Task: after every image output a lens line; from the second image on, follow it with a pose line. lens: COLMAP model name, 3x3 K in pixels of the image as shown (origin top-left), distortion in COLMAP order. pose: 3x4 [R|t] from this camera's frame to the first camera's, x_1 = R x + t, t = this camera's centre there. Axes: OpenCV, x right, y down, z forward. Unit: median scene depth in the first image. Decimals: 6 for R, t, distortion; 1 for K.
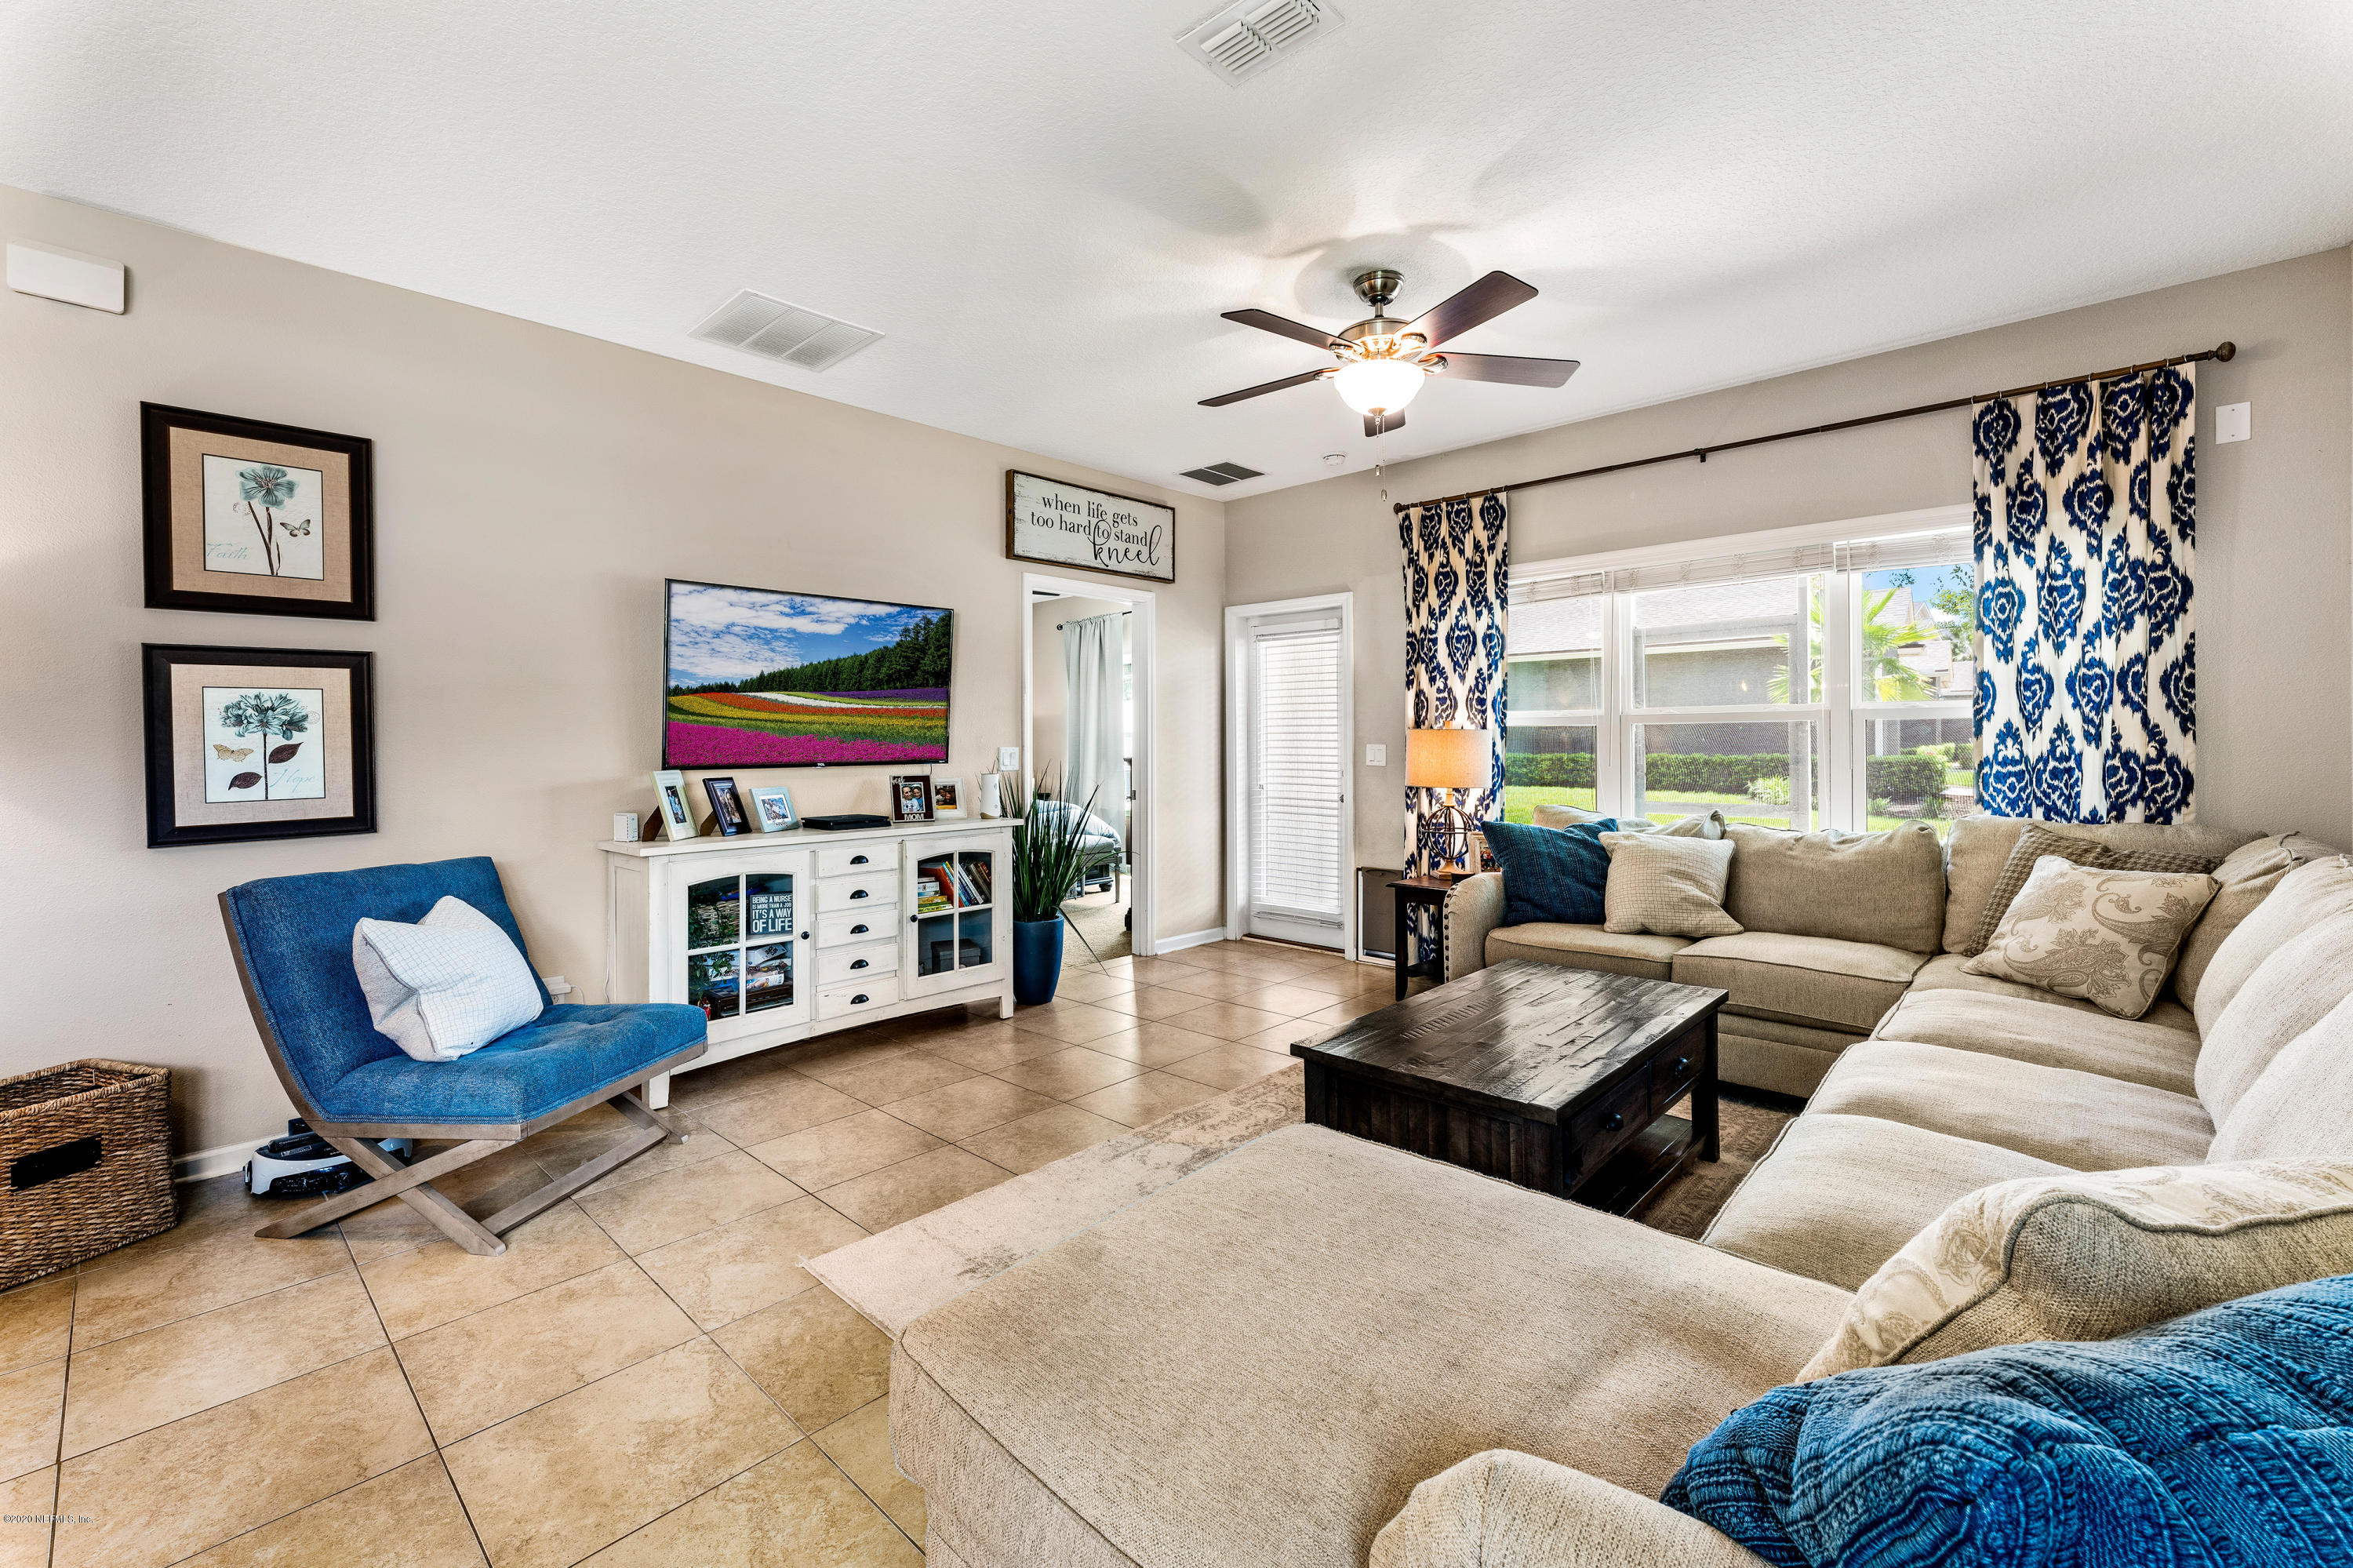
lens RADIAL K [[958.8, 0, 1159.1], [0, 958.8, 741.6], [0, 0, 1]] dist [-0.002548, -0.001234]
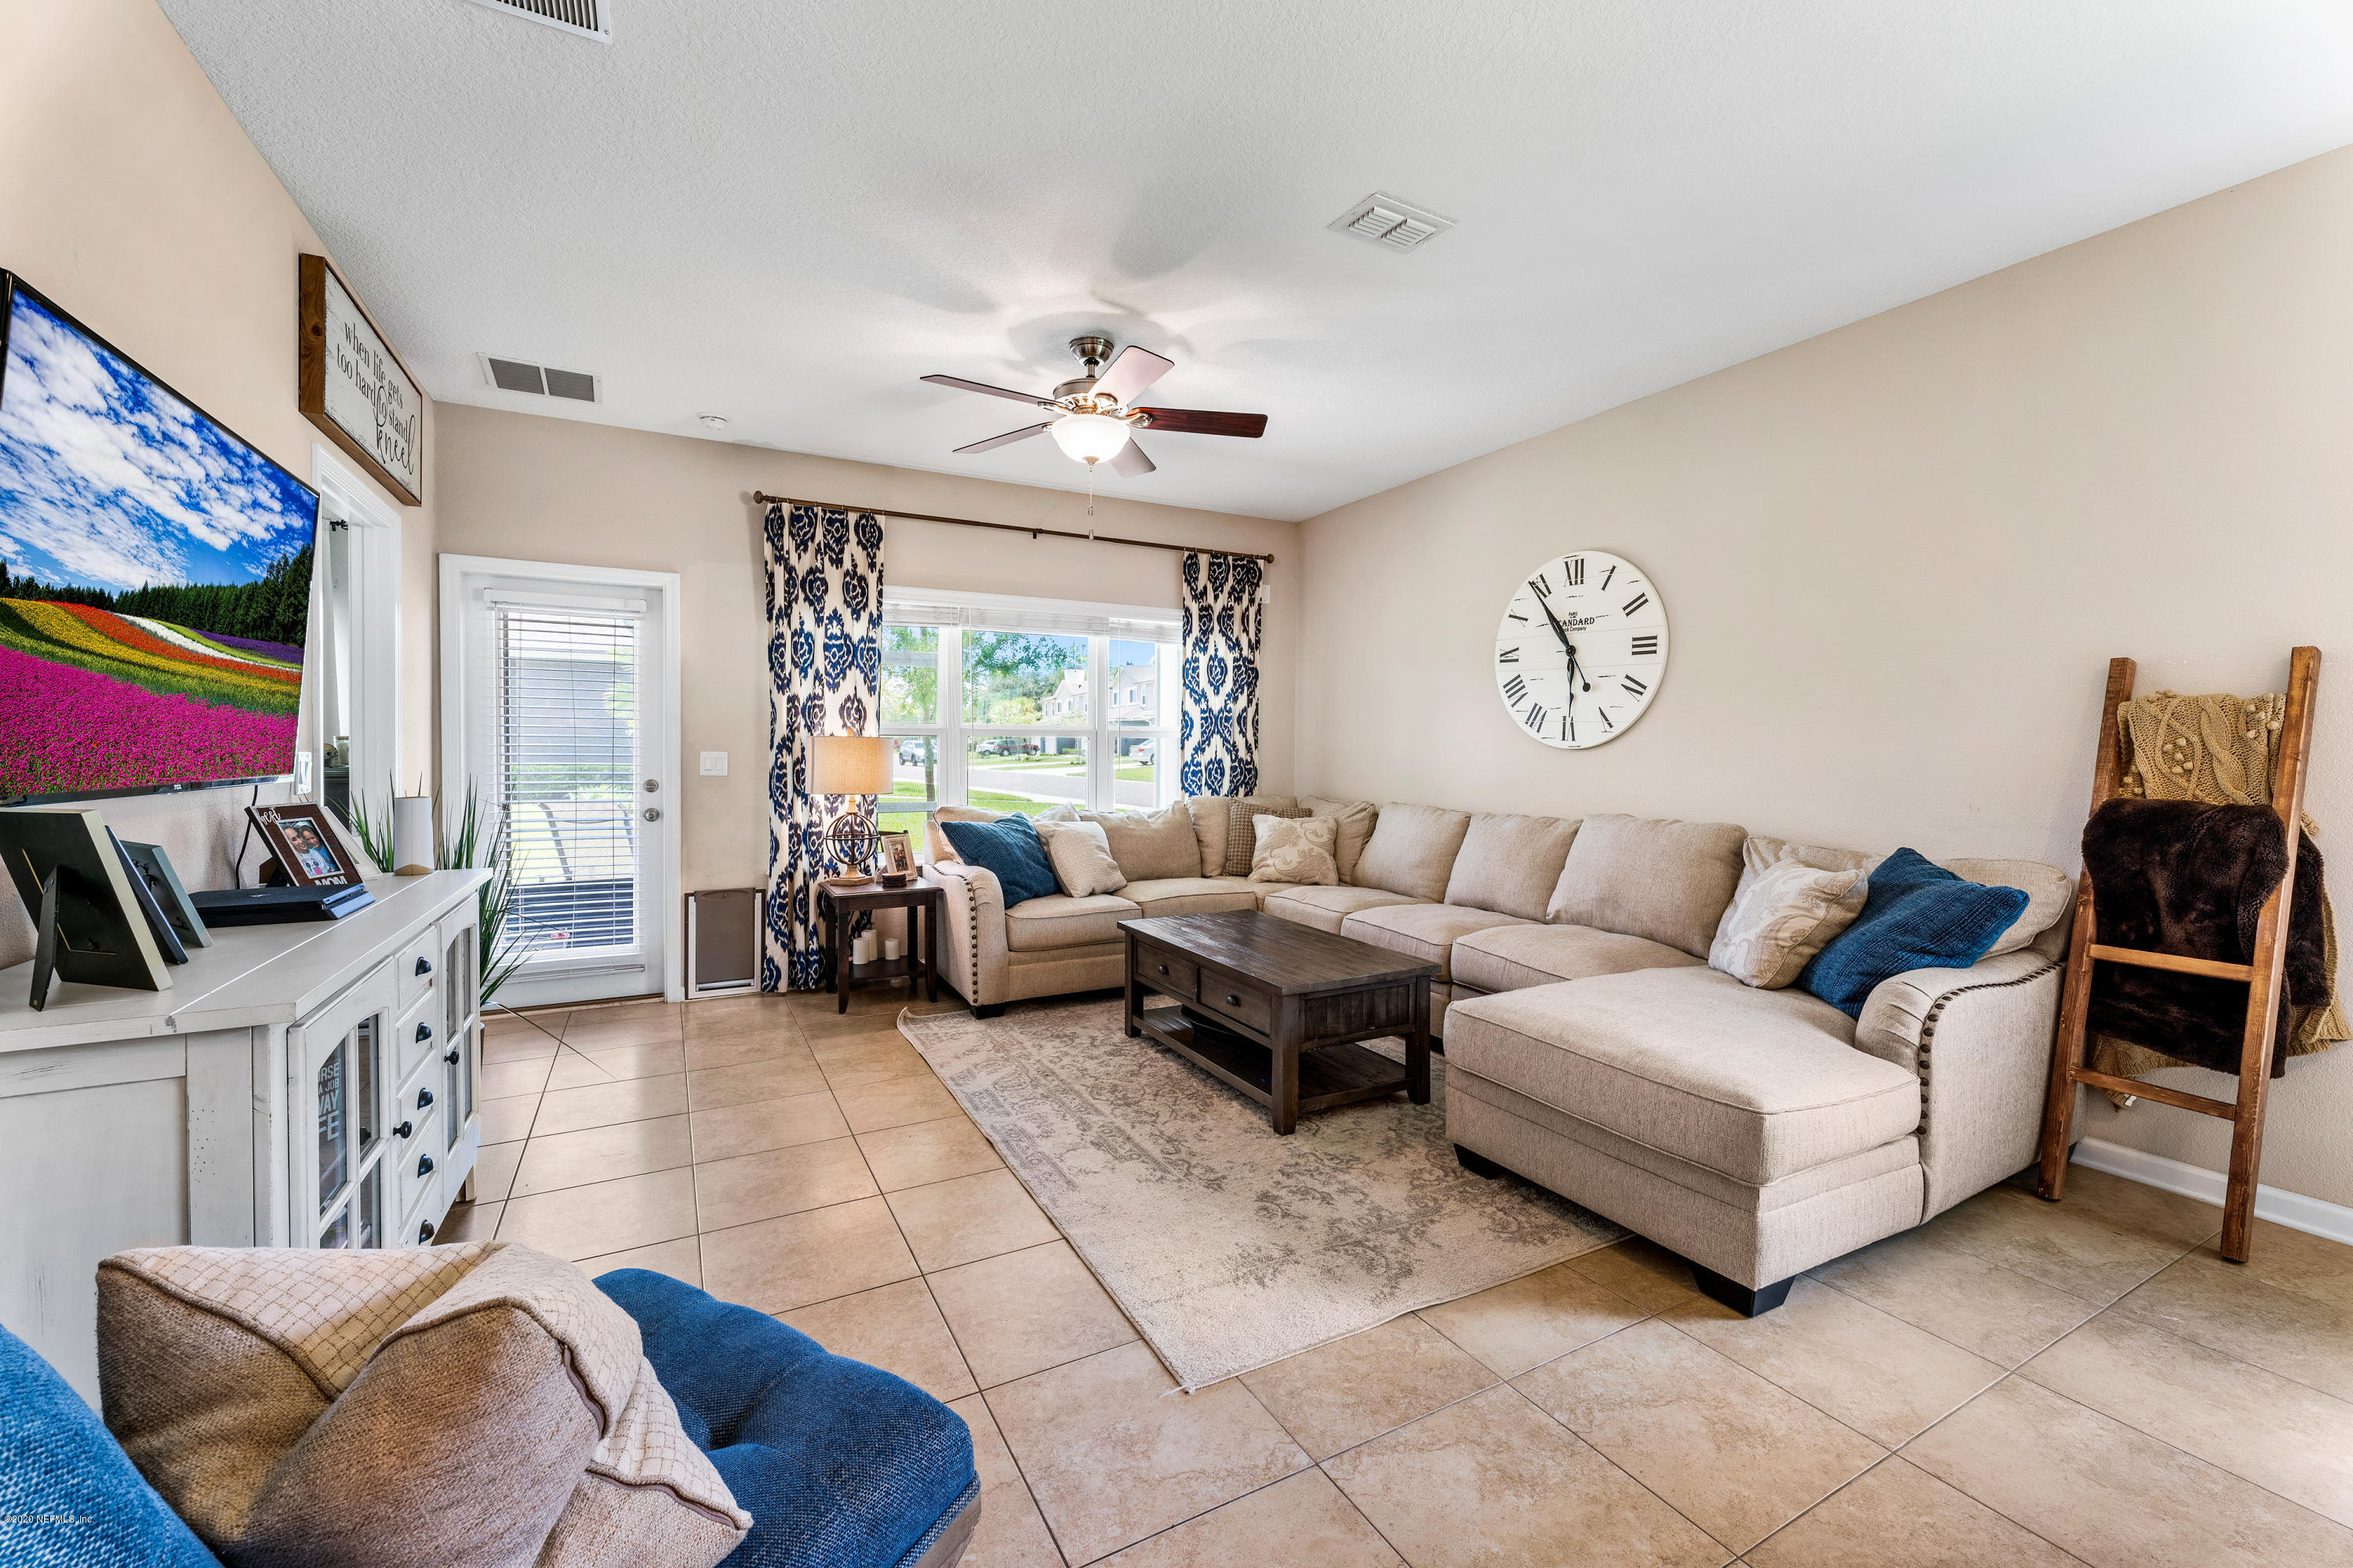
lens RADIAL K [[958.8, 0, 1175.1], [0, 958.8, 755.9], [0, 0, 1]] dist [-0.002548, -0.001234]
pose [[0.313744, 0.003711, 0.949500, -0.794522], [-0.005689, 0.999982, -0.002028, 0.009723], [-0.949491, -0.004766, 0.313759, 0.521187]]
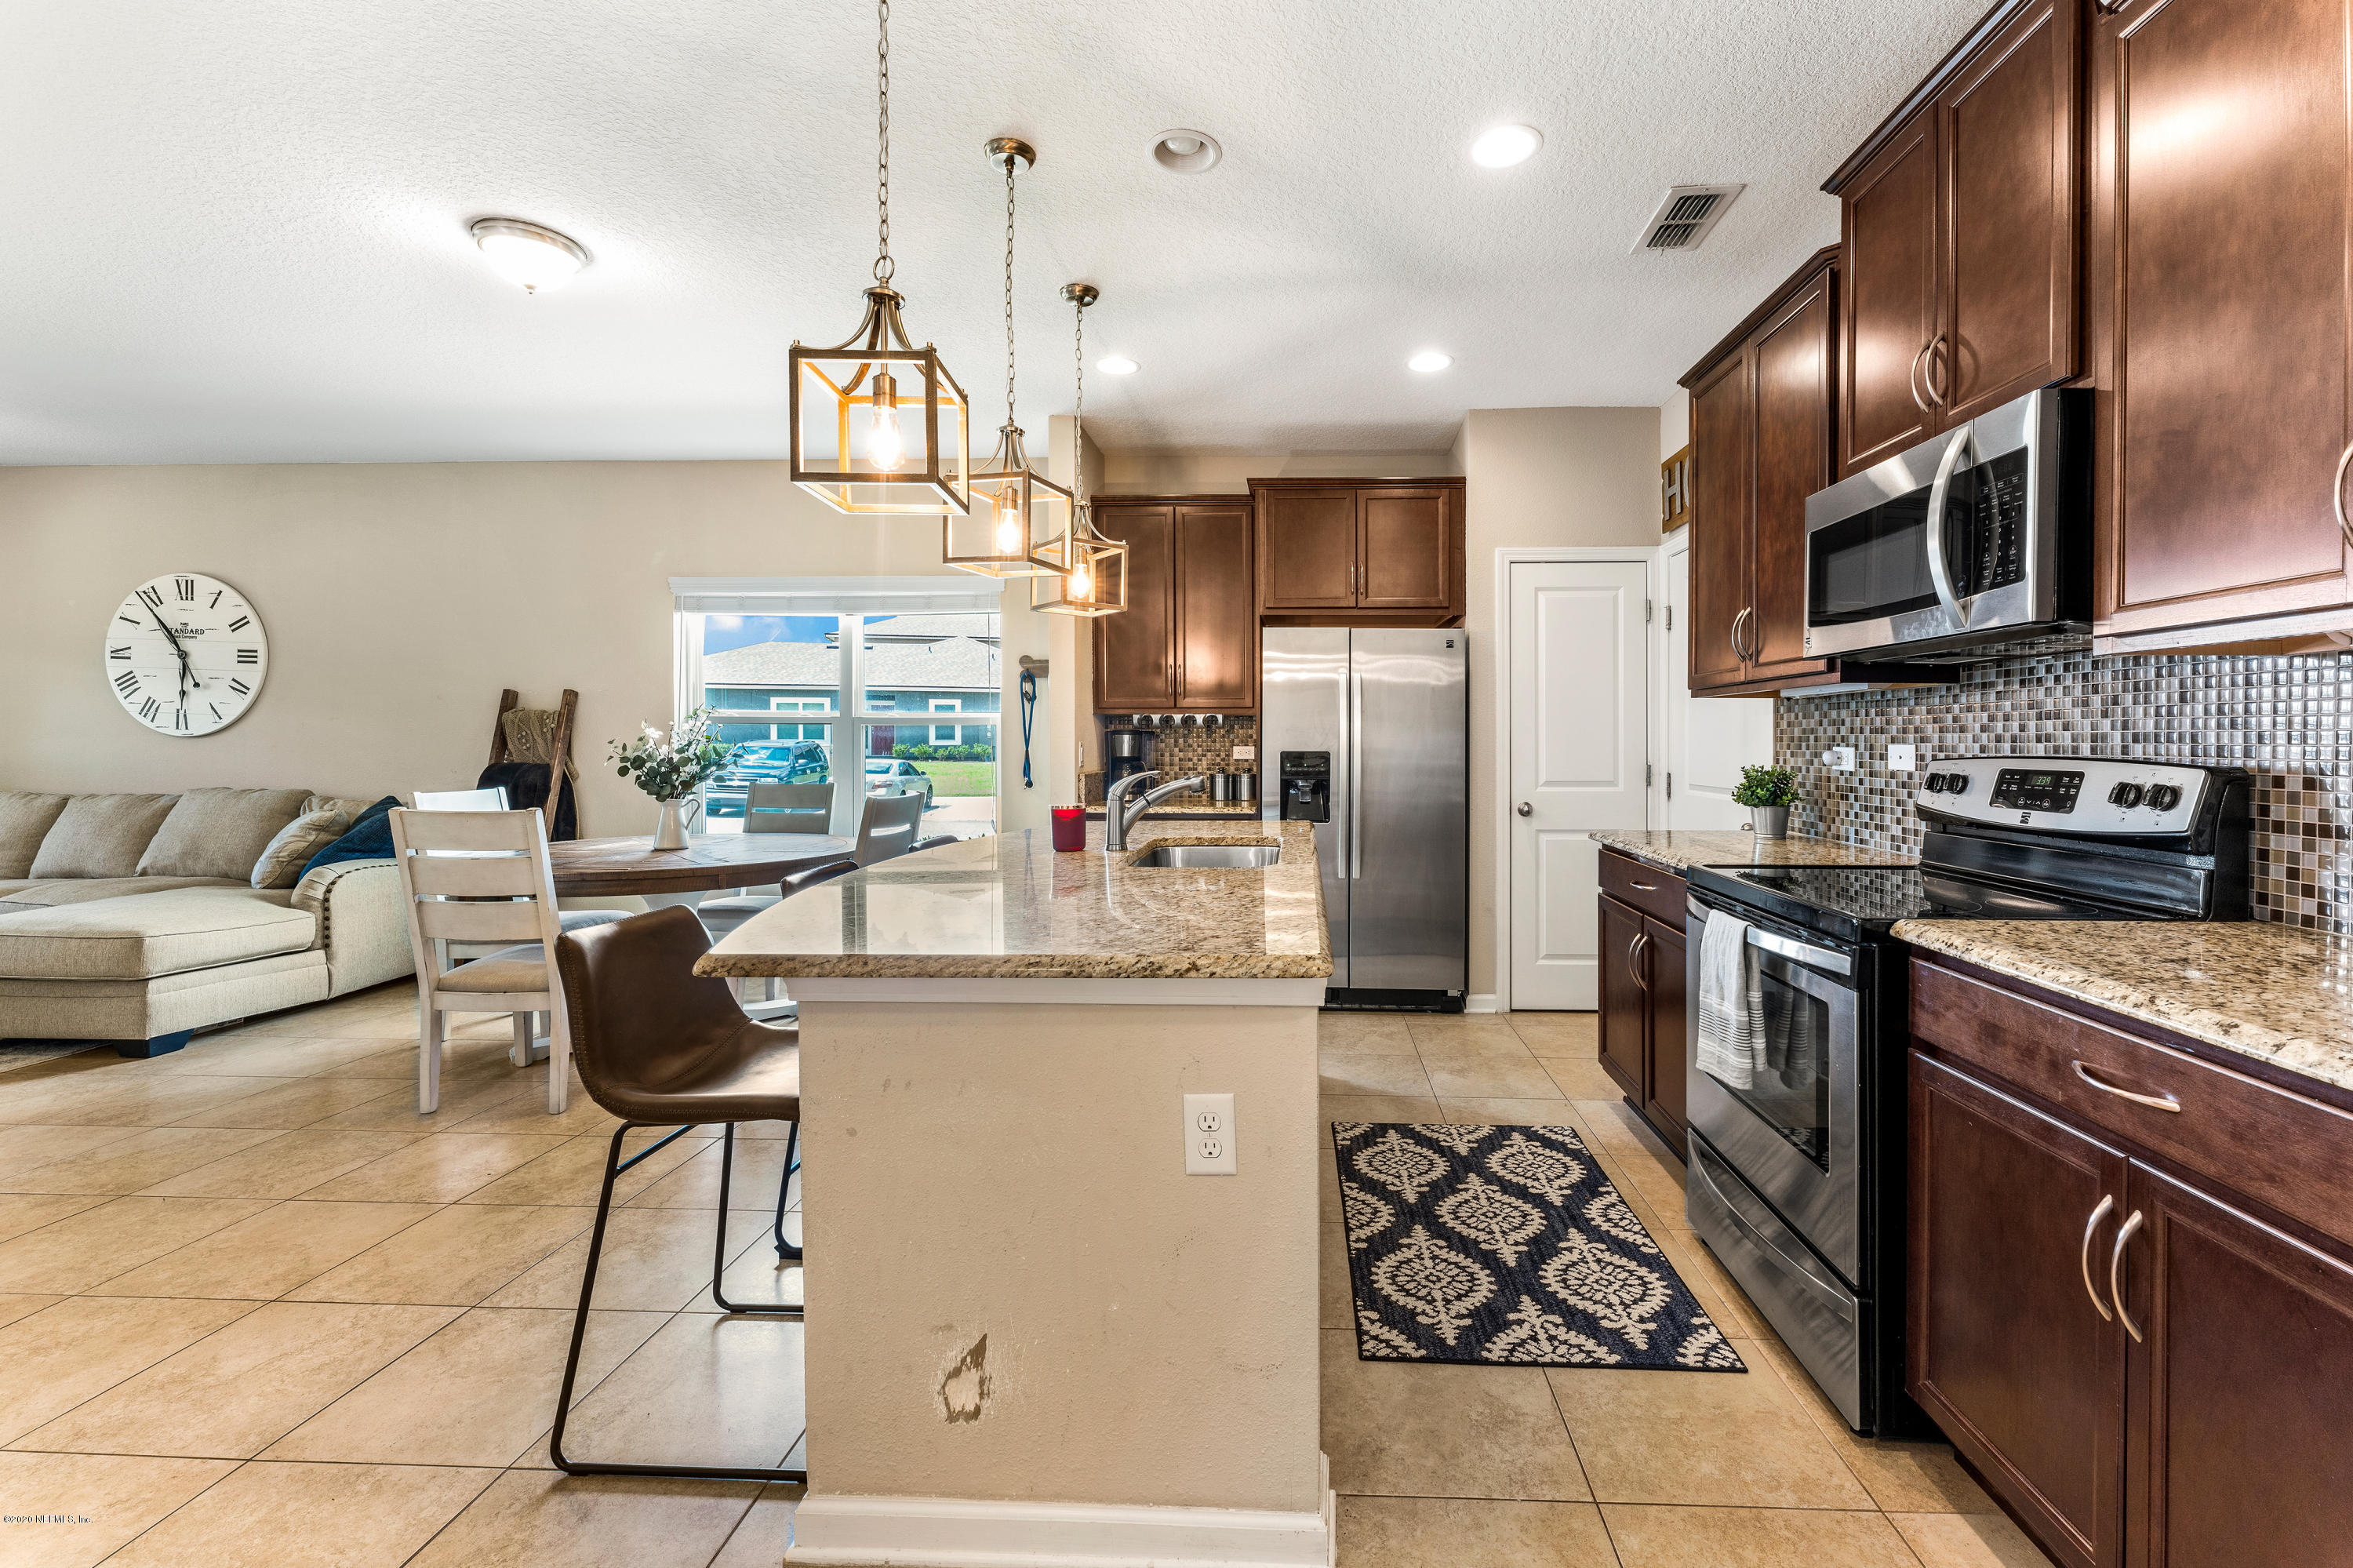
lens RADIAL K [[958.8, 0, 1265.3], [0, 958.8, 748.8], [0, 0, 1]] dist [-0.002548, -0.001234]
pose [[-0.666186, 0.000536, 0.745785, -1.762092], [0.003125, 0.999993, 0.002072, 0.017757], [-0.745779, 0.003711, -0.666183, 0.128335]]
